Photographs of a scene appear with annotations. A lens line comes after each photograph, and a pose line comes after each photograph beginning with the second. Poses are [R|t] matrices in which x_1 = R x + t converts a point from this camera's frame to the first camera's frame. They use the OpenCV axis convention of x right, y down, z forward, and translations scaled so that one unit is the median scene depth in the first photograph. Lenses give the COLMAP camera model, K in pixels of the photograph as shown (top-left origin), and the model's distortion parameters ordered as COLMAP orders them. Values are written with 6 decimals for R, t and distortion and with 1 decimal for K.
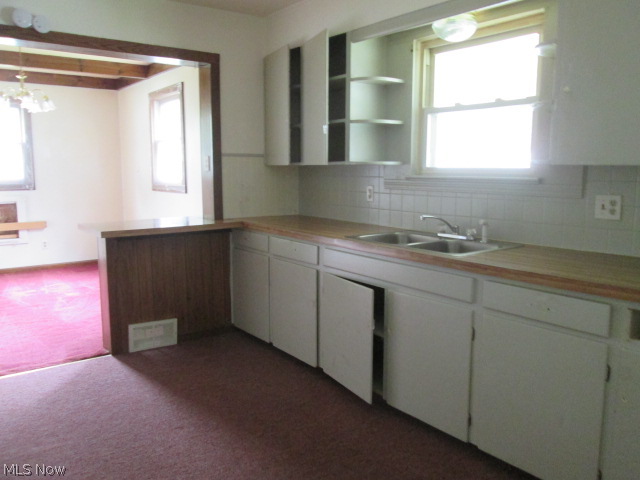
lens RADIAL K [[524.9, 0, 320.0], [0, 524.9, 240.0], [0, 0, 1]] dist [0.002773, 0.001392]
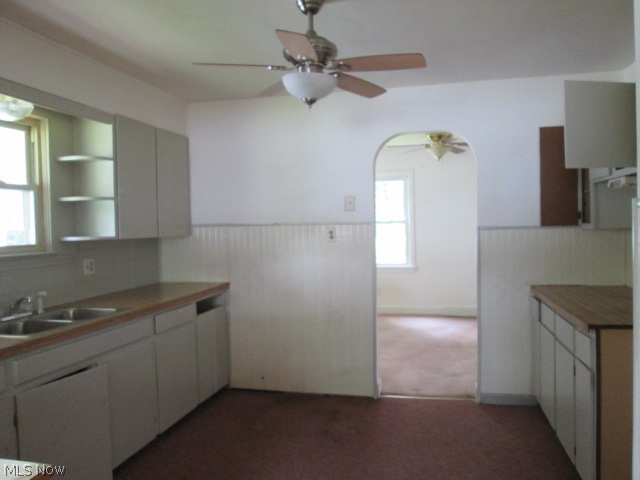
lens RADIAL K [[524.9, 0, 320.0], [0, 524.9, 240.0], [0, 0, 1]] dist [0.002773, 0.001392]
pose [[-0.639337, -0.011948, 0.768833, -1.046734], [0.125331, 0.984889, 0.119526, -0.236015], [-0.758643, 0.172776, -0.628179, 1.431013]]
